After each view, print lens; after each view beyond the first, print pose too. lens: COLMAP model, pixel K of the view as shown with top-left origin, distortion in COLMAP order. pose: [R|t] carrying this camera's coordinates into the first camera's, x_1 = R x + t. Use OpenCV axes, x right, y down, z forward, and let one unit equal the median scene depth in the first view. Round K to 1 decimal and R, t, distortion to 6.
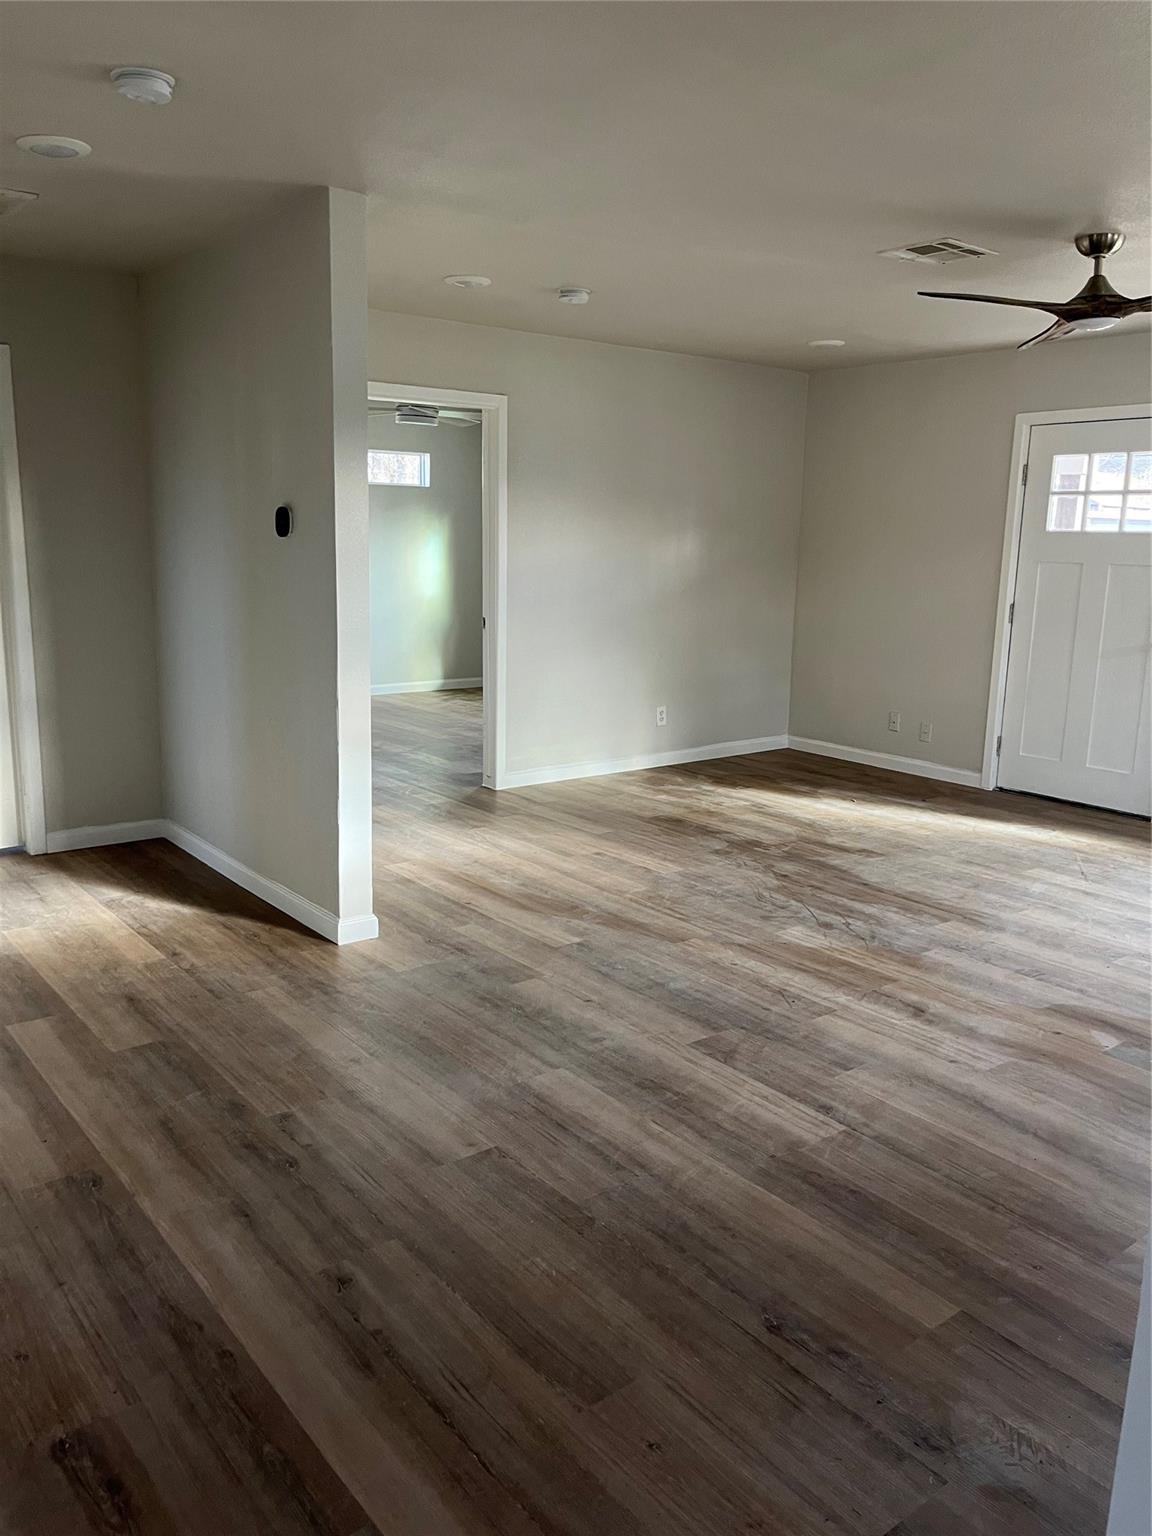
lens RADIAL K [[1162.7, 0, 587.6], [0, 1162.7, 762.4], [0, 0, 1]] dist [0.063876, -0.085124]
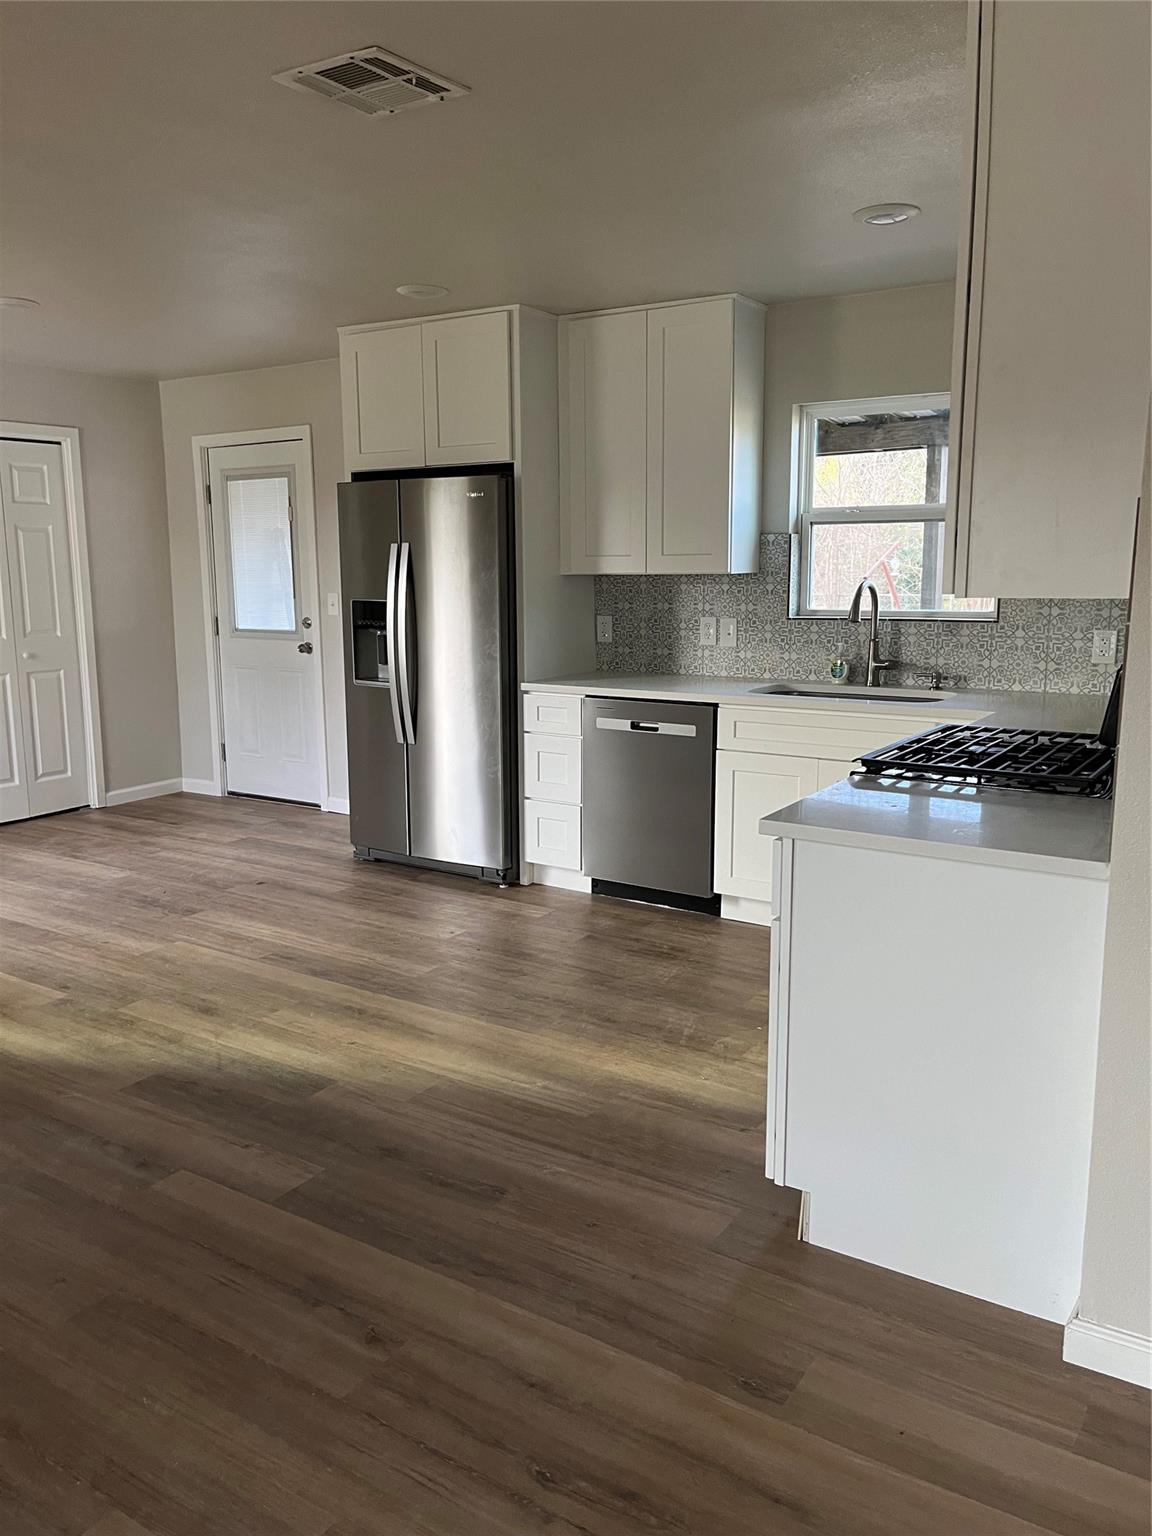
lens RADIAL K [[1162.7, 0, 571.0], [0, 1162.7, 767.7], [0, 0, 1]] dist [0.063876, -0.085124]
pose [[-0.949474, 0.038519, -0.311474, -0.041982], [-0.075820, 0.934892, 0.346739, -0.190466], [0.304551, 0.352836, -0.884735, 0.944025]]
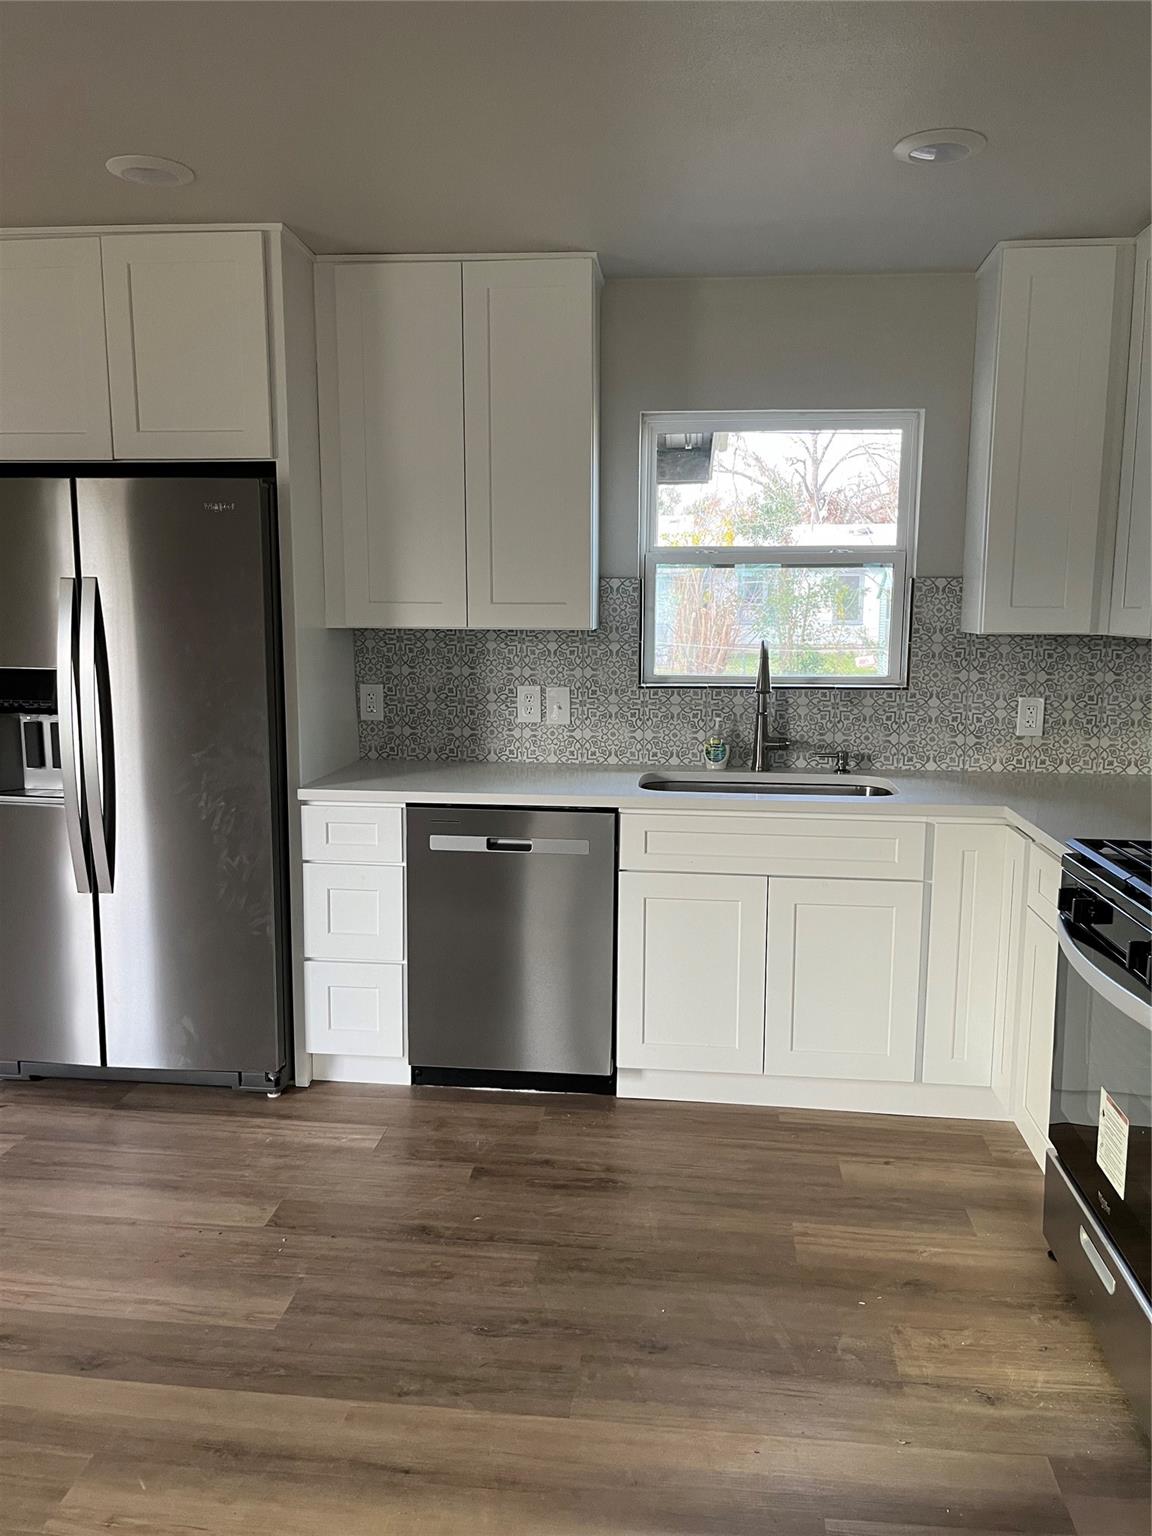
lens RADIAL K [[1162.7, 0, 576.8], [0, 1162.7, 773.9], [0, 0, 1]] dist [0.063876, -0.085124]
pose [[-0.708655, 0.073818, -0.701683, 0.057819], [-0.158408, 0.952476, 0.260184, -0.101905], [0.687543, 0.295532, -0.663284, 0.497137]]
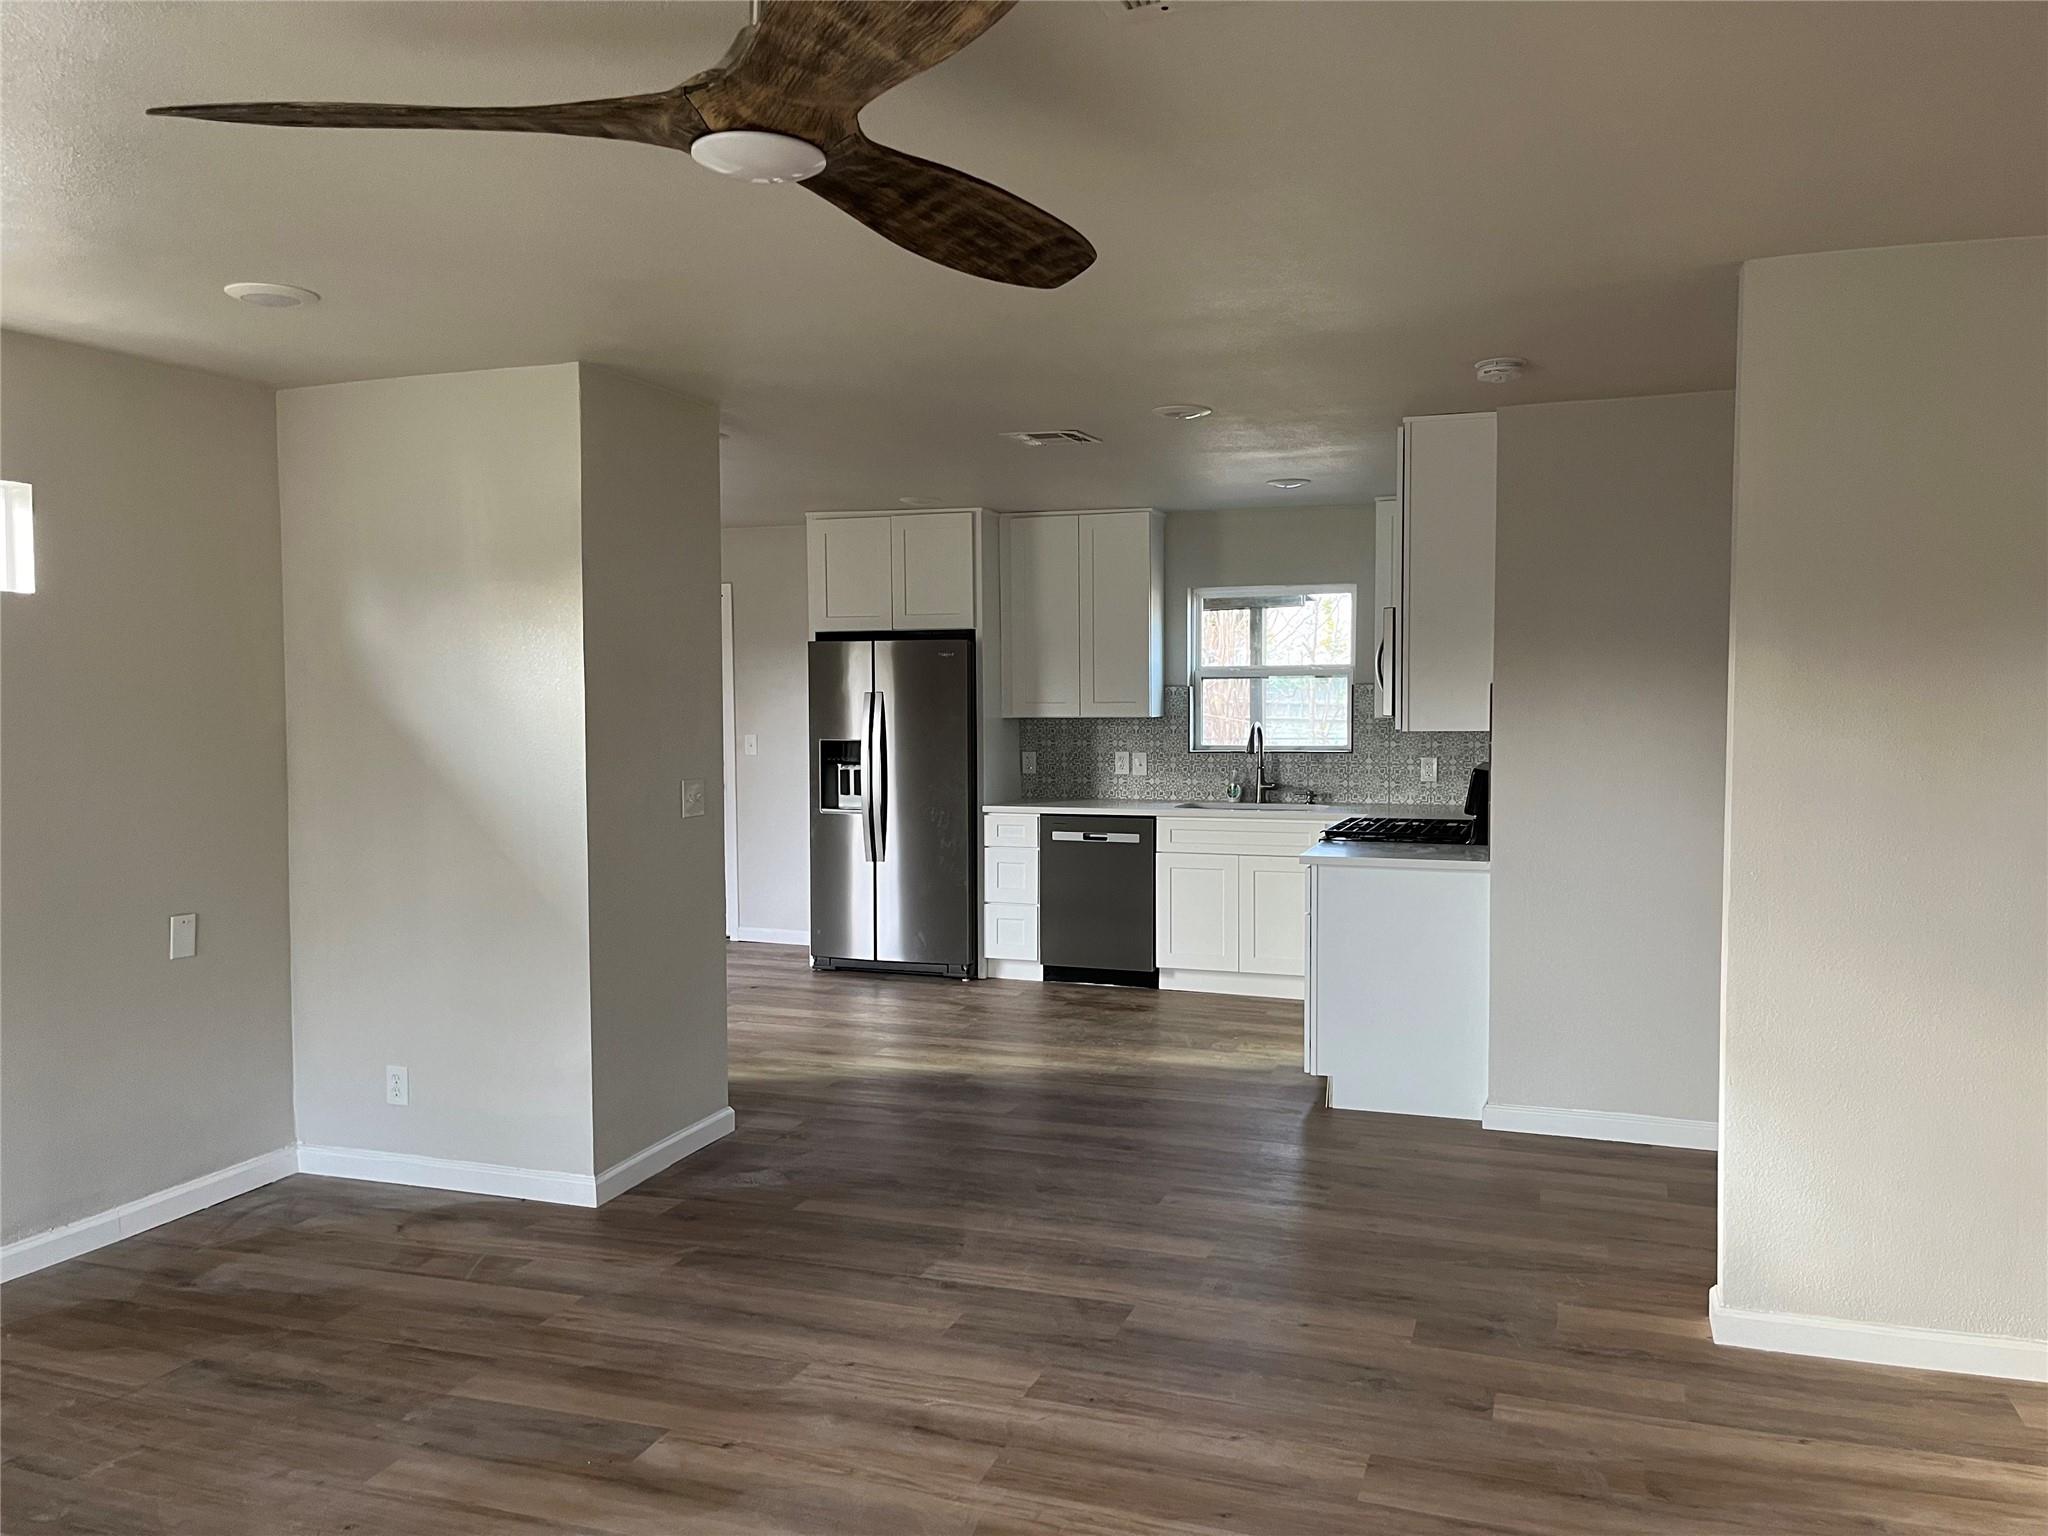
lens RADIAL K [[1550.2, 0, 1012.4], [0, 1550.2, 766.6], [0, 0, 1]] dist [0.063876, -0.085124]
pose [[-0.854275, 0.006619, -0.519780, 0.604508], [-0.114447, 0.972988, 0.200488, -0.292292], [0.507067, 0.230759, -0.830442, 1.450496]]
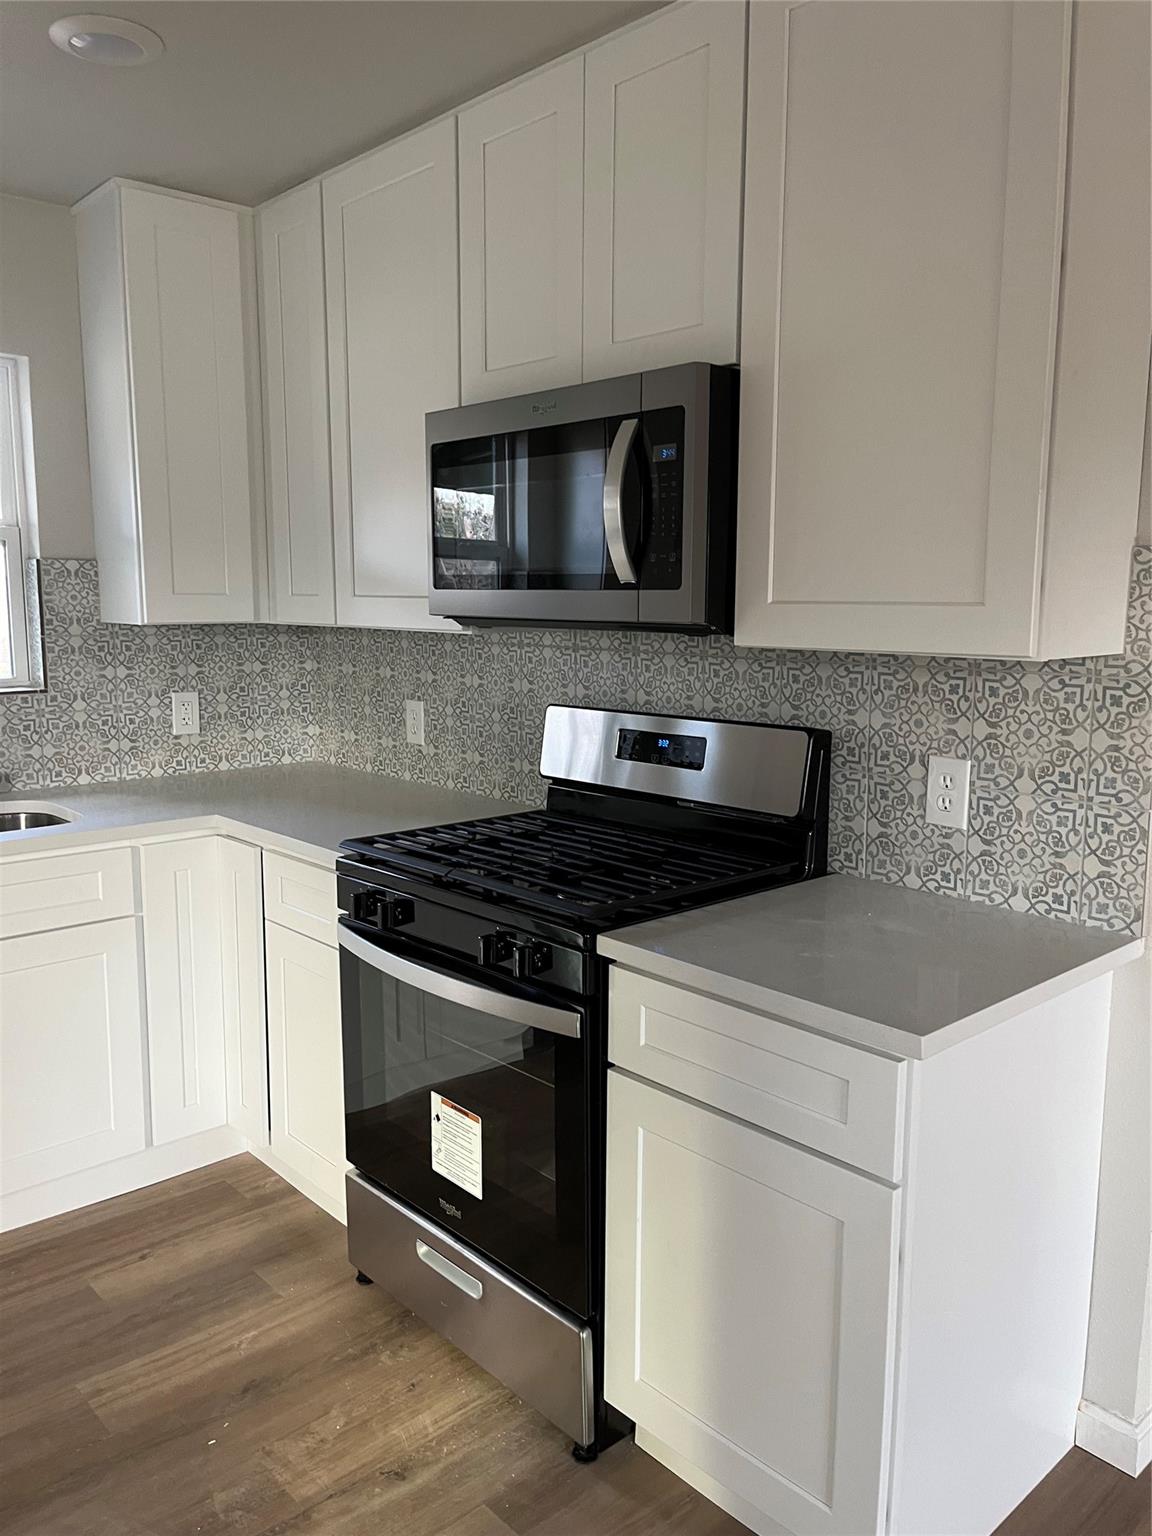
lens RADIAL K [[1162.7, 0, 580.0], [0, 1162.7, 763.0], [0, 0, 1]] dist [0.063876, -0.085124]
pose [[0.064431, 0.116149, -0.991140, 0.018766], [-0.195743, 0.975380, 0.101577, -0.069358], [0.978536, 0.187464, 0.085580, 0.336227]]
